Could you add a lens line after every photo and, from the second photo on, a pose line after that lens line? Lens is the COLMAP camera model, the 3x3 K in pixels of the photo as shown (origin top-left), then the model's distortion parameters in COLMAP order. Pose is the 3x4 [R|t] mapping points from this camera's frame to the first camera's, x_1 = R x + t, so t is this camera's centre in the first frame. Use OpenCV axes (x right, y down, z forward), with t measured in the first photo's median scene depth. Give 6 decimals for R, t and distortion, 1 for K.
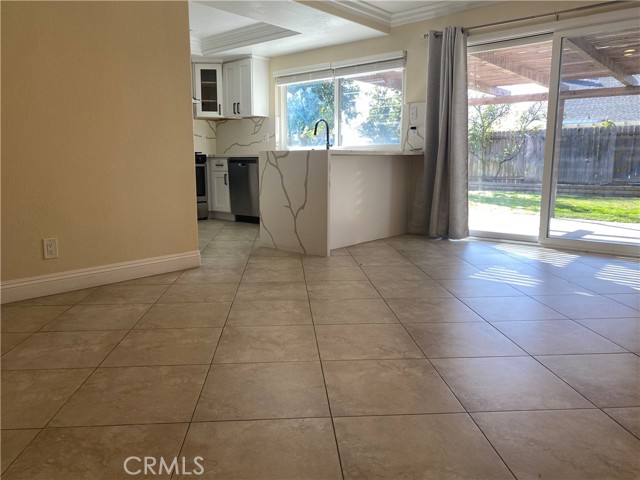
lens RADIAL K [[485.8, 0, 318.3], [0, 485.8, 242.6], [0, 0, 1]] dist [0.012003, -0.008773]
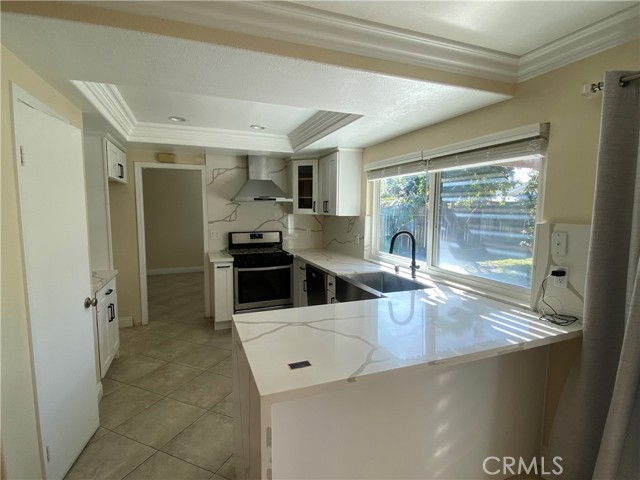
lens RADIAL K [[324.3, 0, 321.7], [0, 324.3, 241.8], [0, 0, 1]] dist [0.019498, -0.010572]
pose [[0.886763, 0.052084, -0.459281, 0.107398], [-0.081808, 0.995630, -0.045044, -0.187688], [0.454928, 0.077516, 0.887148, 0.478667]]
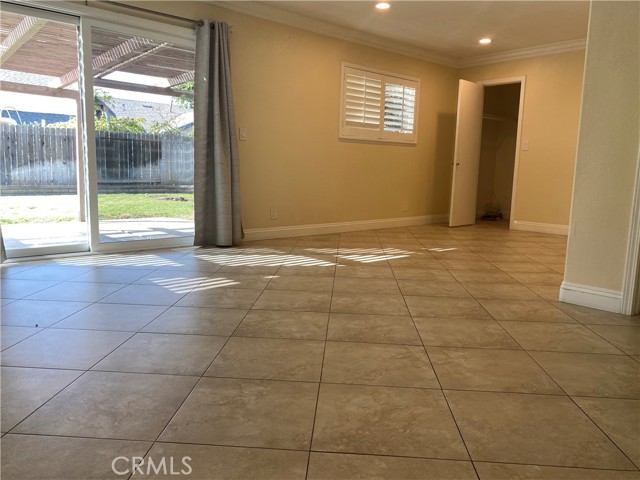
lens RADIAL K [[485.8, 0, 317.7], [0, 485.8, 238.6], [0, 0, 1]] dist [0.012003, -0.008773]
pose [[0.139026, -0.139724, 0.980382, -0.263391], [0.139695, 0.982864, 0.120268, -0.050699], [-0.980386, 0.120234, 0.156162, 0.321490]]
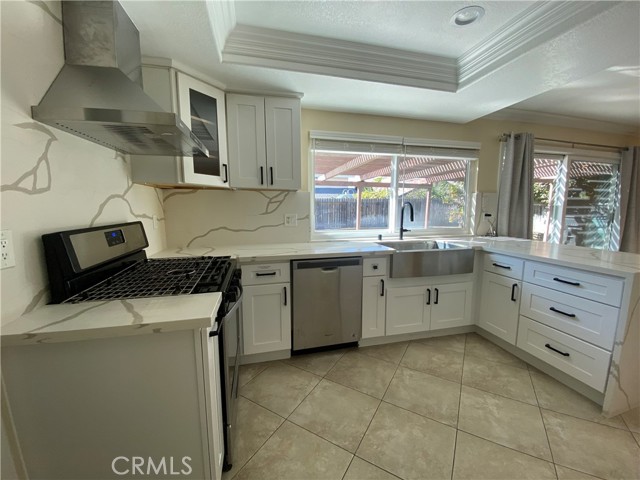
lens RADIAL K [[259.5, 0, 320.3], [0, 259.5, 240.2], [0, 0, 1]] dist [0.000741, -0.009325]
pose [[0.571176, -0.106205, 0.813928, -0.410723], [0.137066, 0.990012, 0.032995, -0.202074], [-0.809303, 0.092716, 0.580028, 0.784482]]
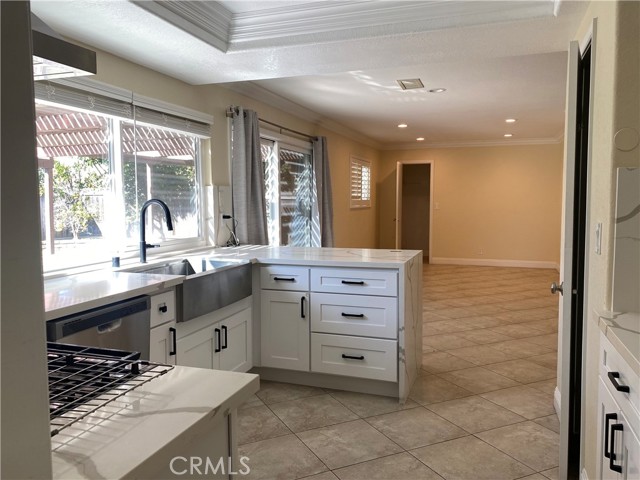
lens RADIAL K [[519.8, 0, 306.8], [0, 519.8, 233.8], [0, 0, 1]] dist [0.047938, -0.017159]
pose [[-0.361783, -0.061026, 0.930263, -0.519021], [0.159803, 0.979026, 0.126373, -0.237476], [-0.918464, 0.194379, -0.344443, 0.950274]]
